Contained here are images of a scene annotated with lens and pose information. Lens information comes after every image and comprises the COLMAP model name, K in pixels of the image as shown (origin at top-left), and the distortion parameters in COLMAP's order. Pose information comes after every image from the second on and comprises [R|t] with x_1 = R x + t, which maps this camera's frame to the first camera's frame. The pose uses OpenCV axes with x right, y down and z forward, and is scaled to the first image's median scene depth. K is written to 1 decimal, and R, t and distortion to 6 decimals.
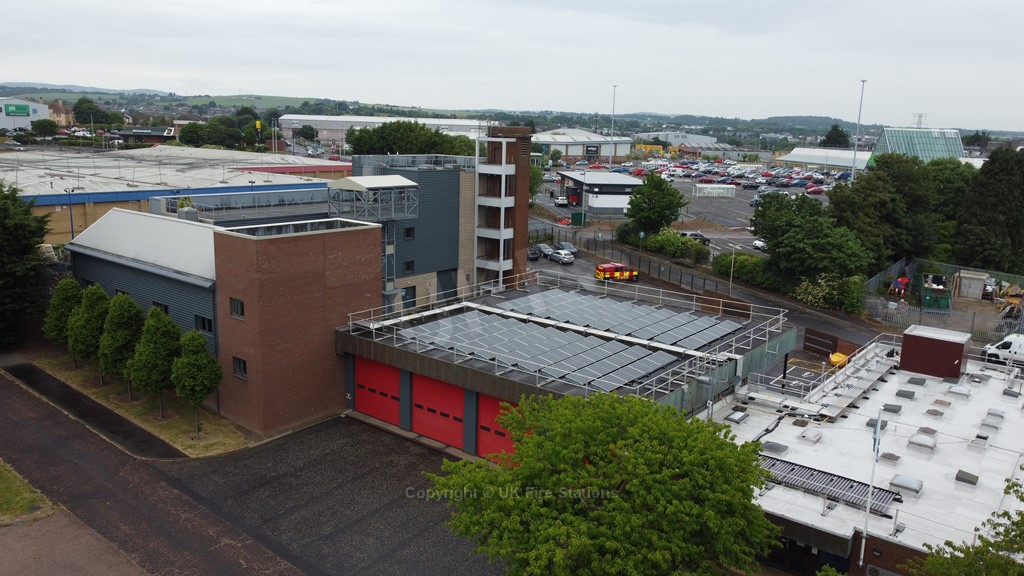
lens RADIAL K [[773.8, 0, 512.0], [0, 773.8, 288.0], [0, 0, 1]] dist [0.009059, -0.013547]
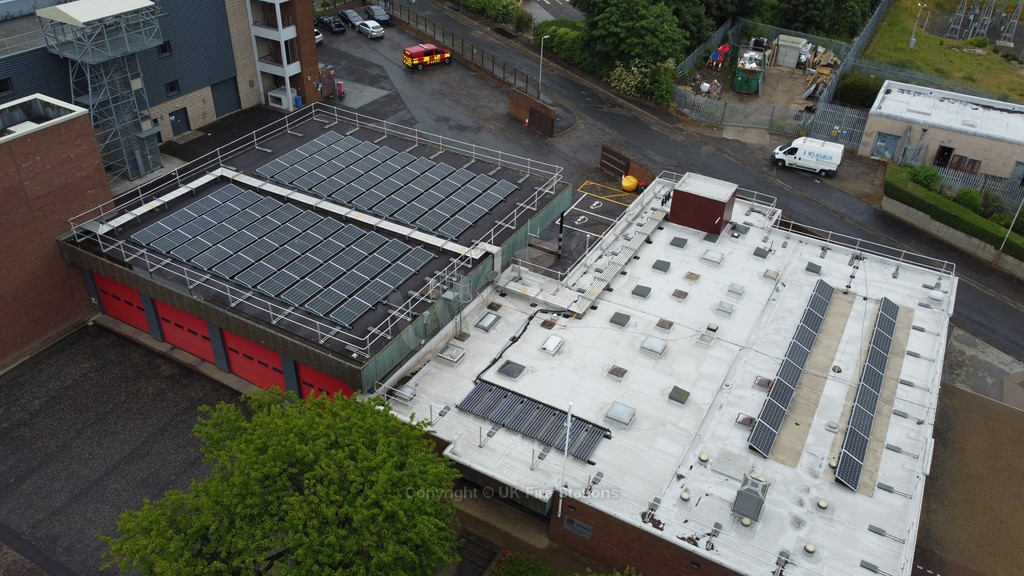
lens RADIAL K [[773.8, 0, 512.0], [0, 773.8, 288.0], [0, 0, 1]] dist [0.009059, -0.013547]
pose [[0.987101, -0.086648, 0.134624, 0.120055], [0.027333, 0.919745, 0.391565, -0.168244], [-0.157748, -0.382834, 0.910249, 0.061909]]
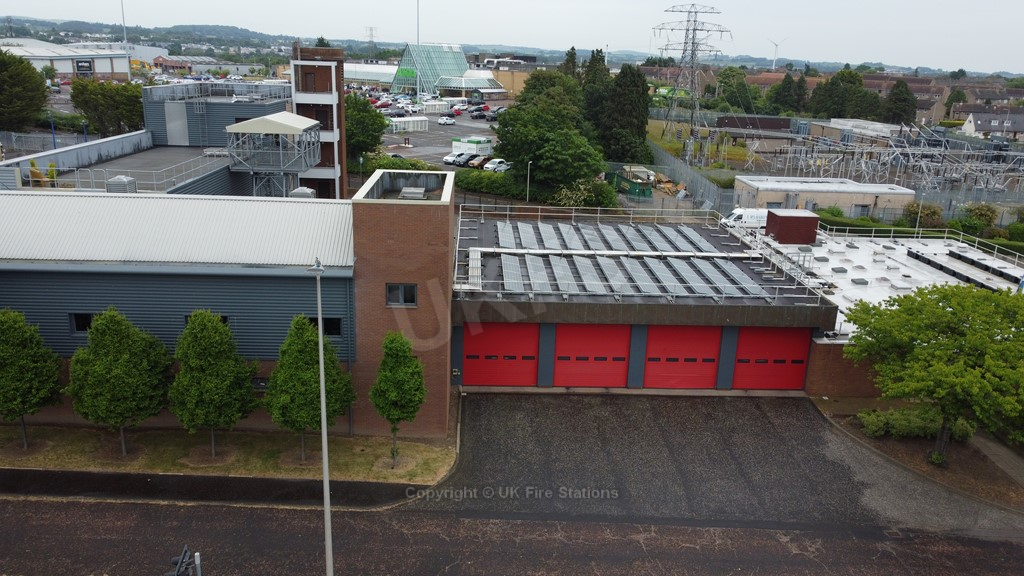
lens RADIAL K [[773.8, 0, 512.0], [0, 773.8, 288.0], [0, 0, 1]] dist [0.009059, -0.013547]
pose [[0.755006, -0.192423, 0.626849, -0.522391], [0.123004, 0.980565, 0.152851, -0.059803], [-0.644078, -0.038298, 0.764001, 0.220558]]
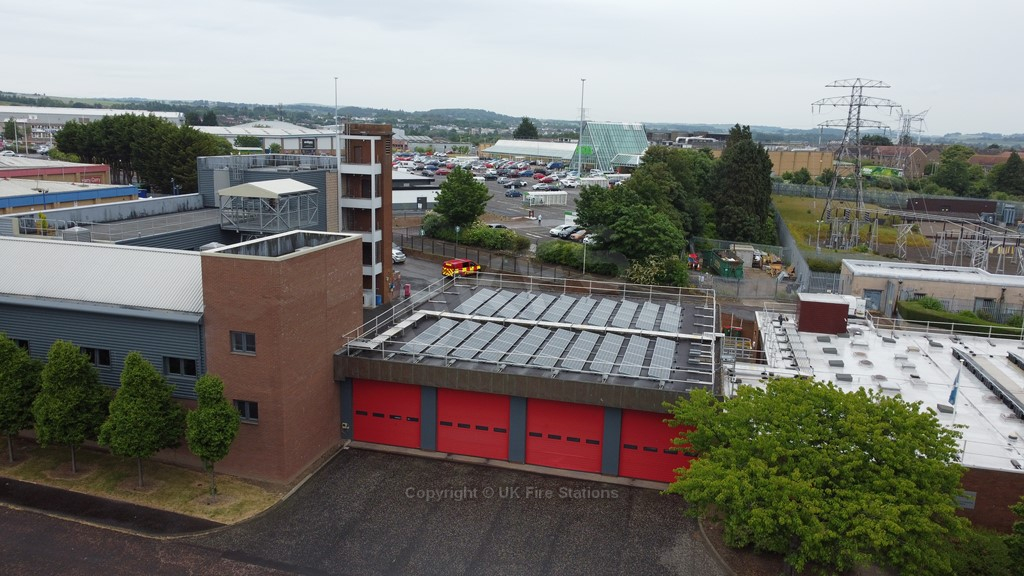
lens RADIAL K [[773.8, 0, 512.0], [0, 773.8, 288.0], [0, 0, 1]] dist [0.009059, -0.013547]
pose [[0.913049, -0.085120, 0.398868, -0.286588], [0.080886, 0.996345, 0.027468, -0.022633], [-0.399748, 0.007184, 0.916597, 0.067507]]
